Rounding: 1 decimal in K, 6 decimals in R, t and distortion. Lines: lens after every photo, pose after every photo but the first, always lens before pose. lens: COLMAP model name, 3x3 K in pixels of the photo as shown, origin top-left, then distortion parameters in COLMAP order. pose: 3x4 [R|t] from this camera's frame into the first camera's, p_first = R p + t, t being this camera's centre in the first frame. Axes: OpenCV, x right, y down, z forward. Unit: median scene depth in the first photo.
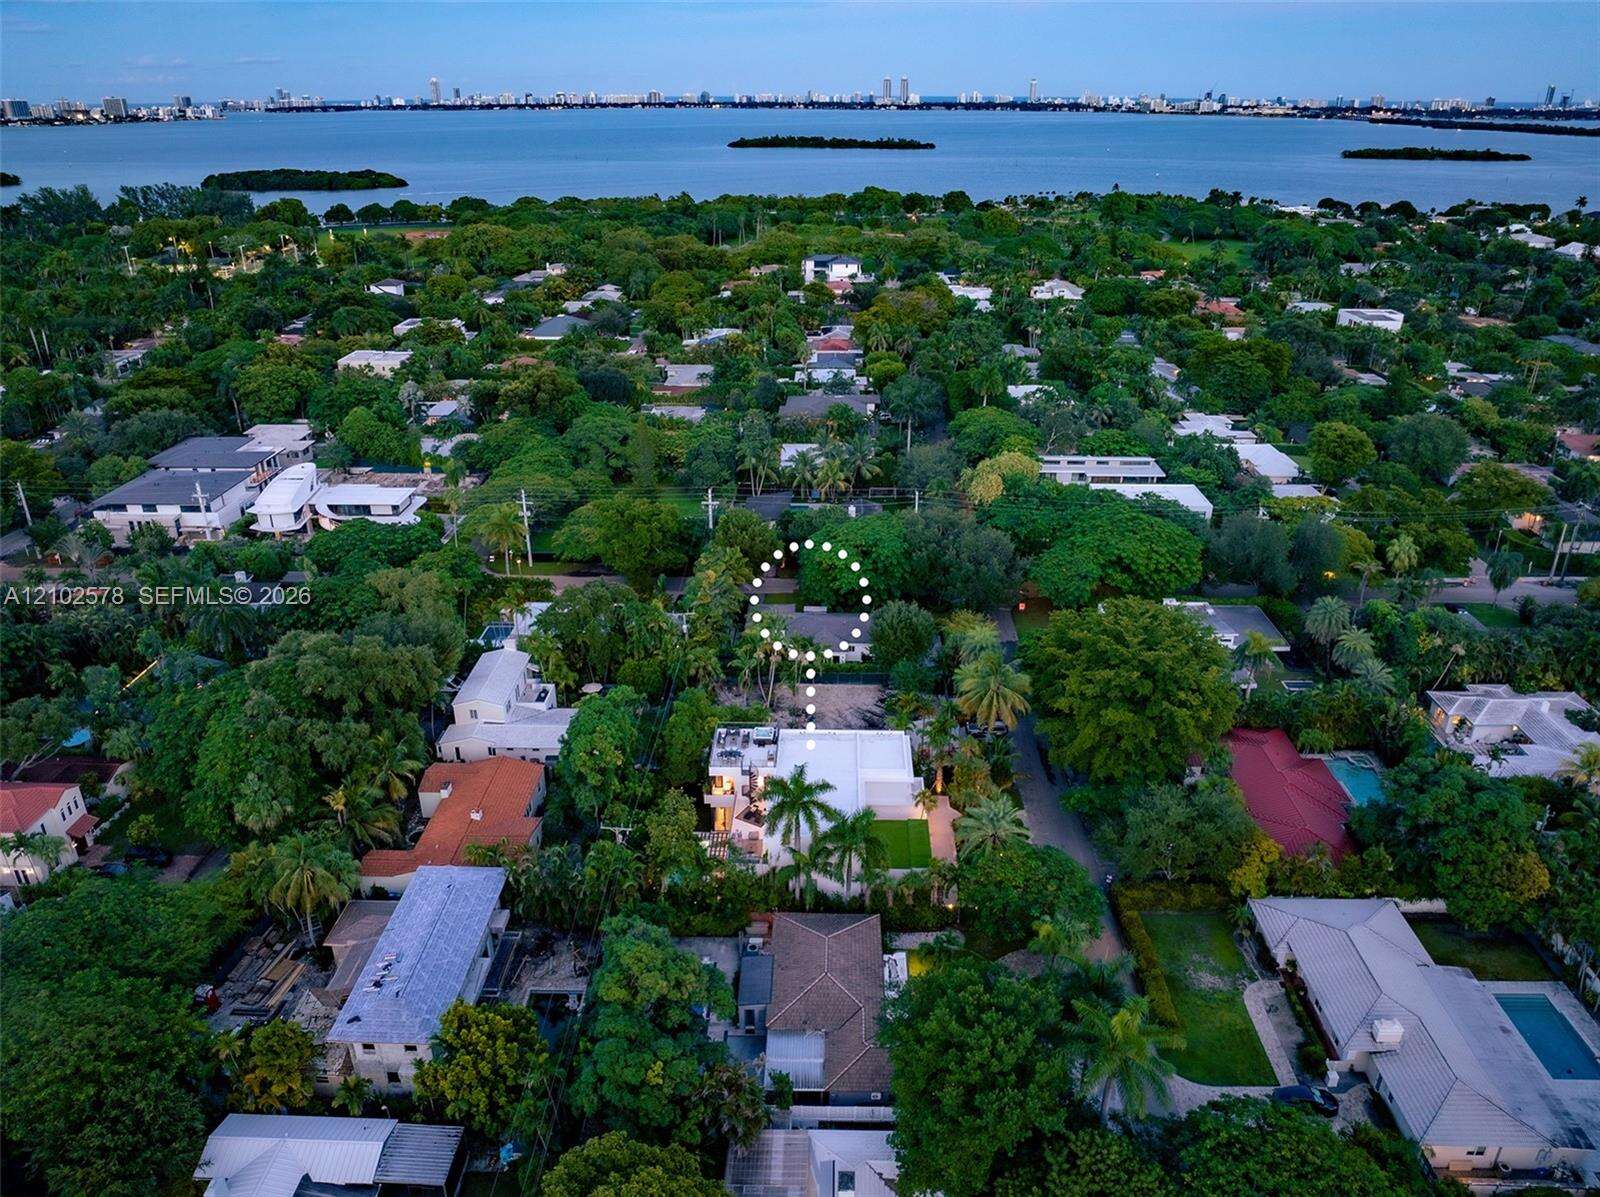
lens RADIAL K [[1126.1, 0, 800.0], [0, 1126.1, 598.5], [0, 0, 1]] dist [-0.042273, 0.012343]
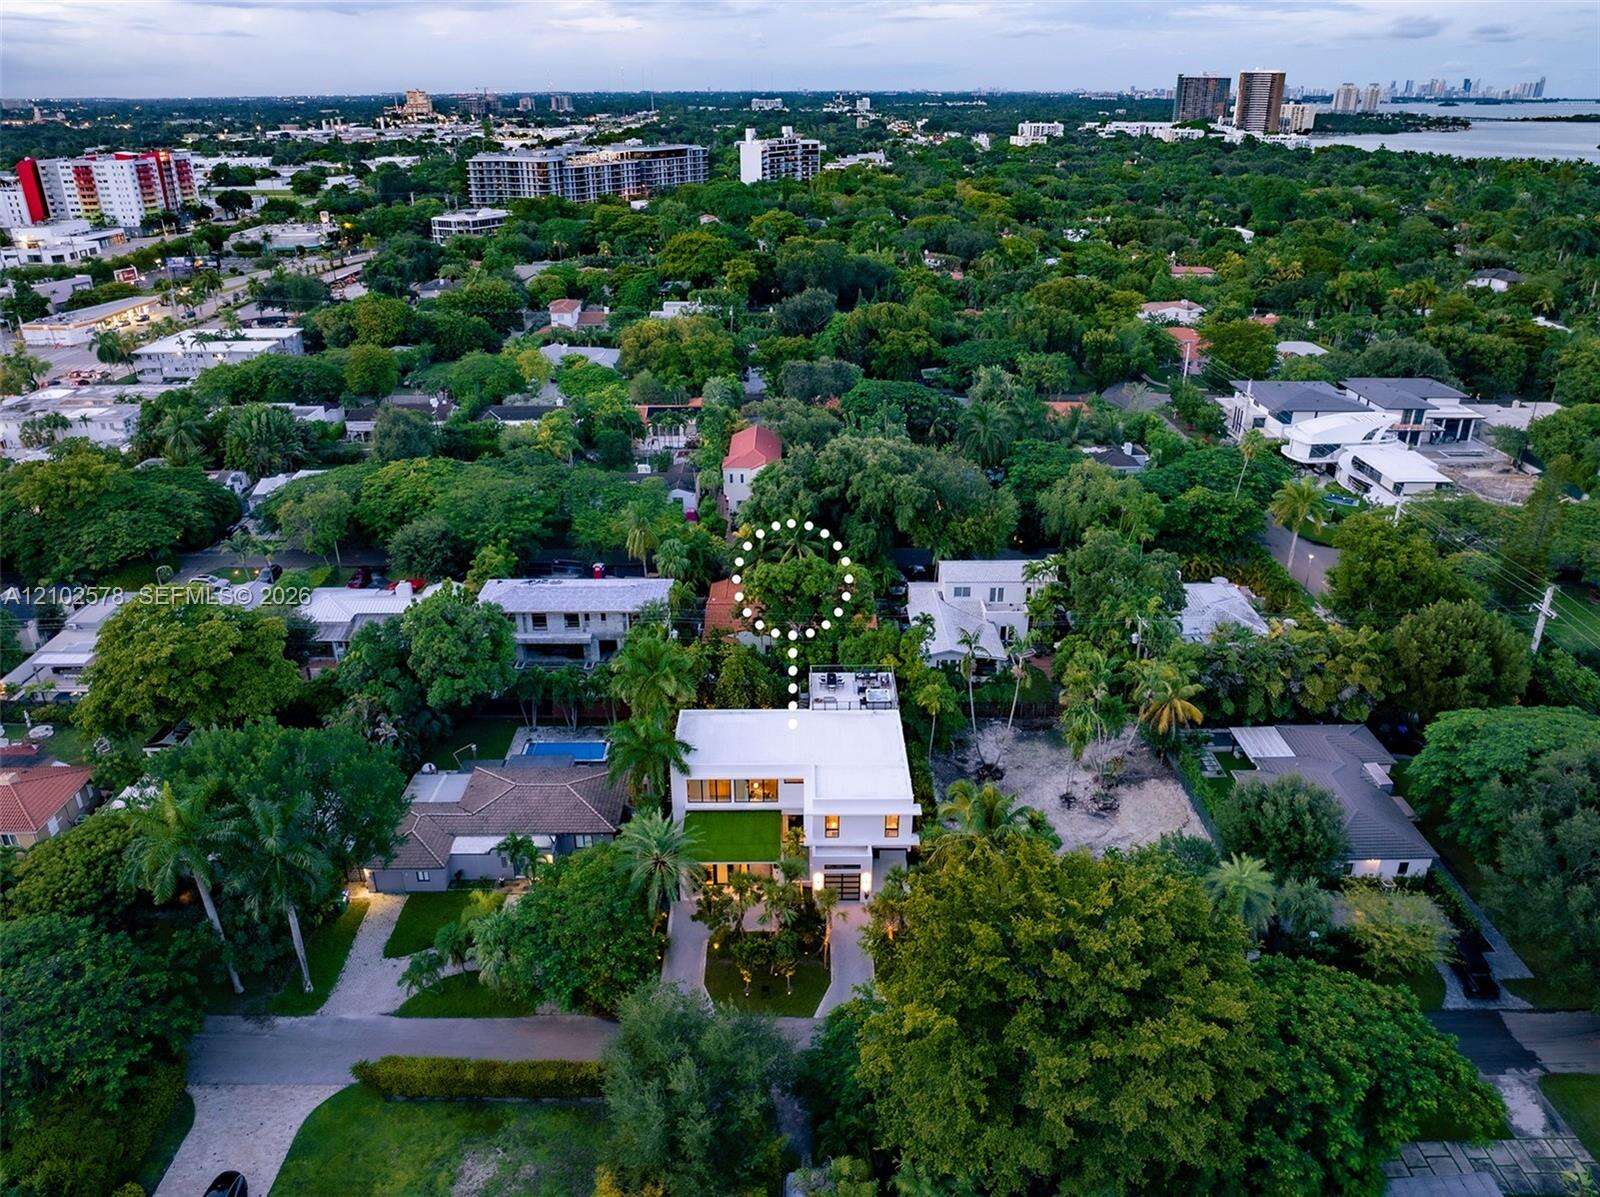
lens RADIAL K [[1126.1, 0, 800.0], [0, 1126.1, 598.5], [0, 0, 1]] dist [-0.042273, 0.012343]
pose [[0.042529, 0.419940, -0.906555, 0.319956], [-0.409843, 0.834850, 0.367498, -0.102630], [0.911164, 0.355915, 0.207615, 0.349416]]
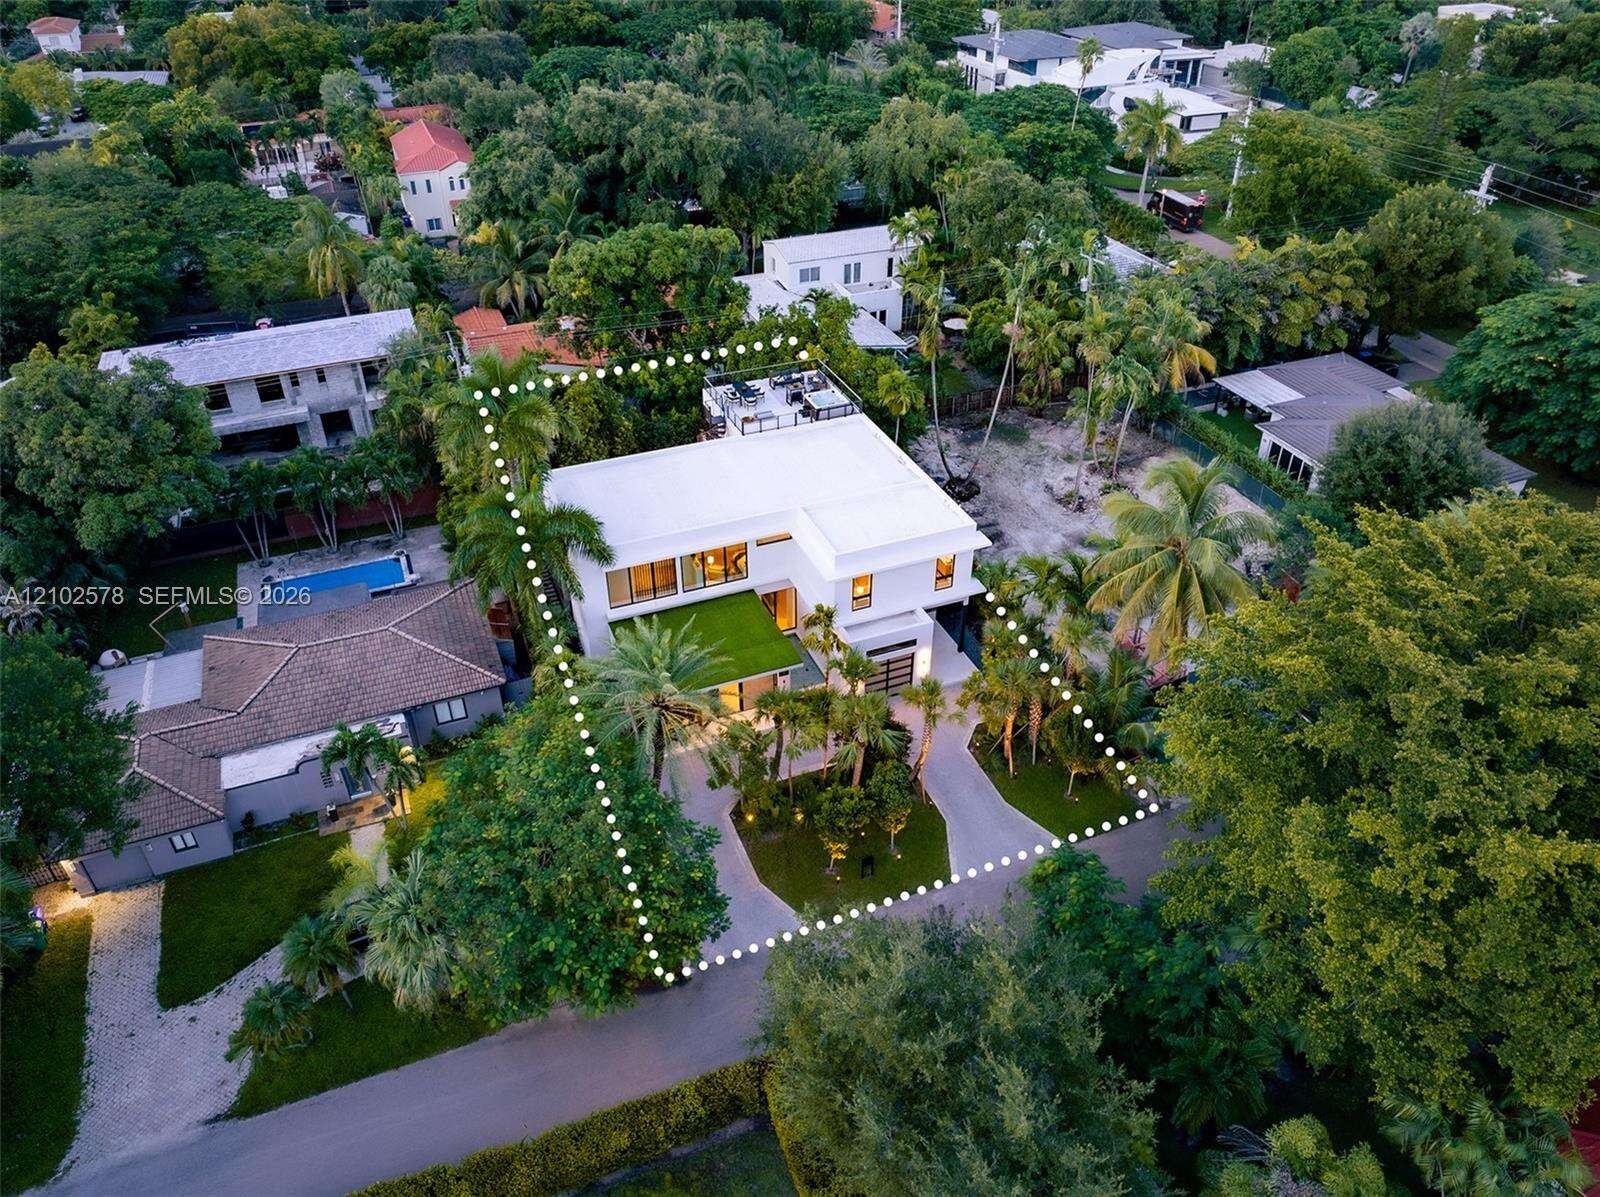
lens RADIAL K [[1125.3, 0, 800.0], [0, 1125.3, 598.5], [0, 0, 1]] dist [-0.041729, 0.004287]
pose [[0.412739, 0.529515, -0.741121, 0.198925], [-0.377227, 0.839972, 0.390060, -0.004141], [0.829064, 0.118578, 0.546437, 0.324914]]
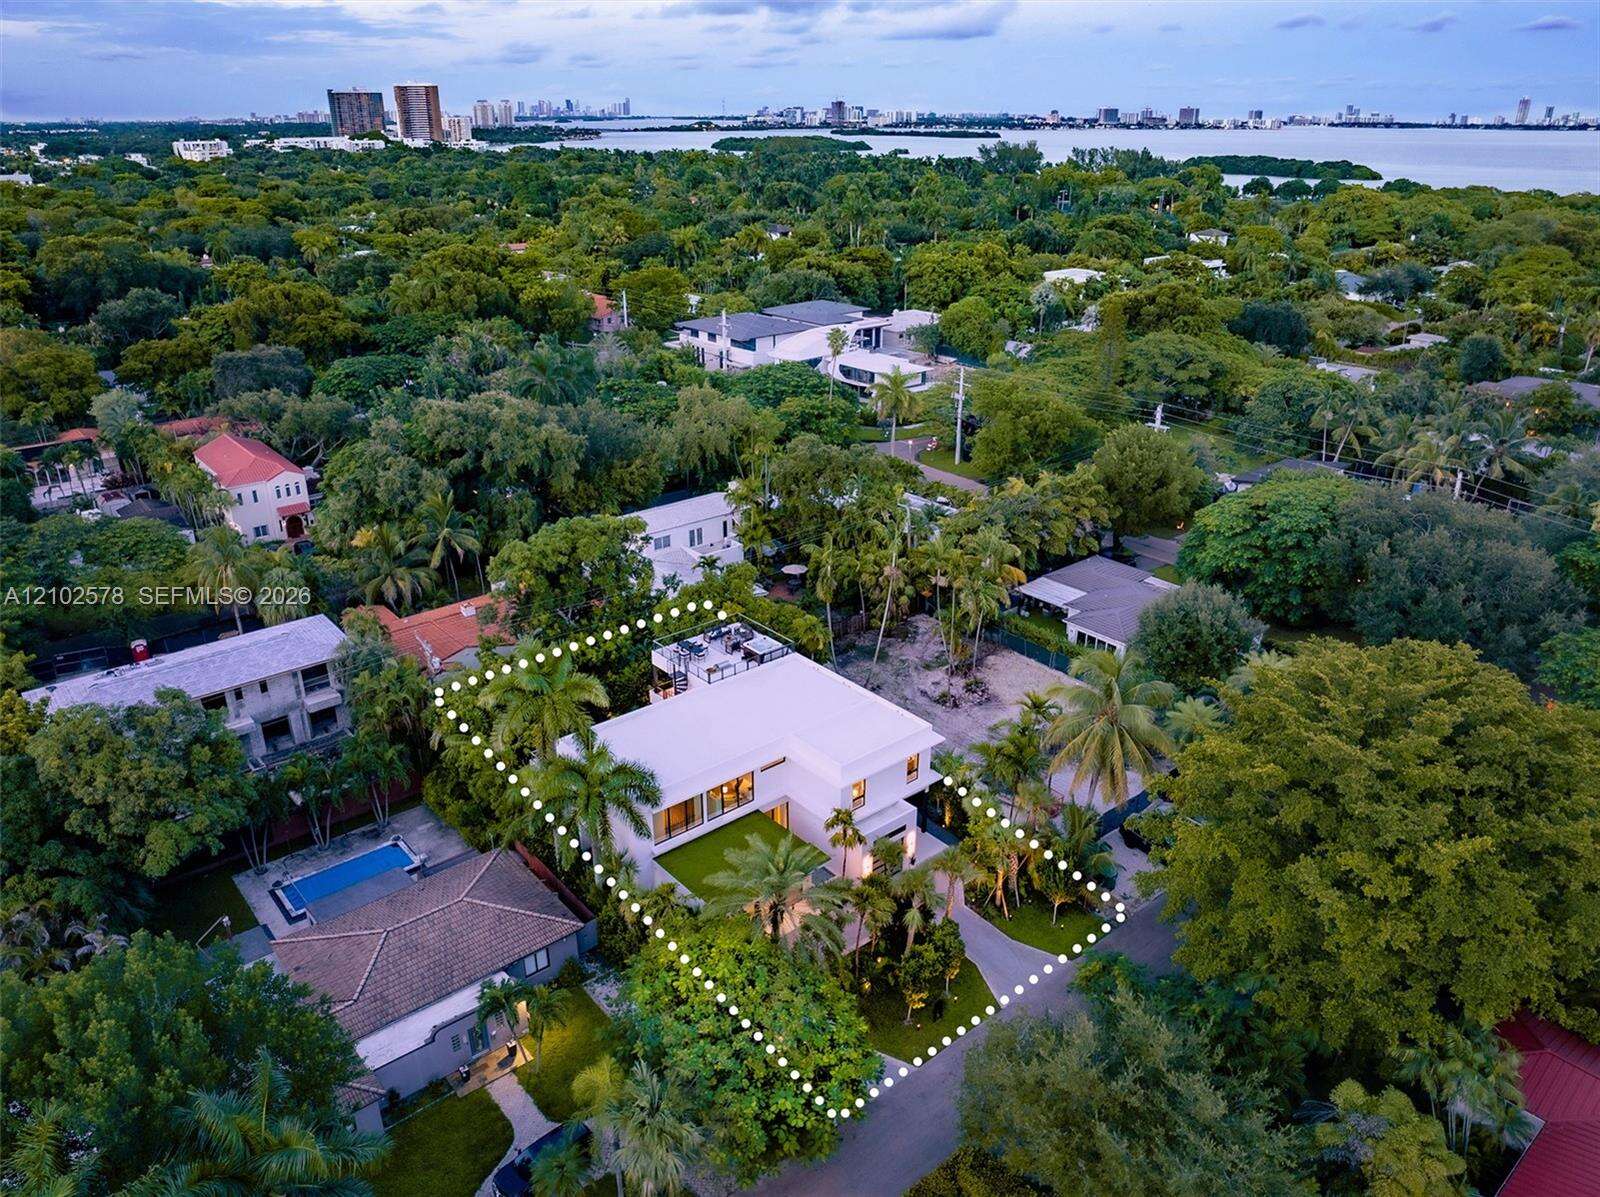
lens RADIAL K [[1126.1, 0, 800.0], [0, 1126.1, 598.5], [0, 0, 1]] dist [-0.042273, 0.012343]
pose [[0.671663, 0.299816, -0.677480, 0.199684], [-0.308781, 0.944531, 0.111869, 0.005518], [0.673441, 0.134055, 0.726985, 0.244598]]
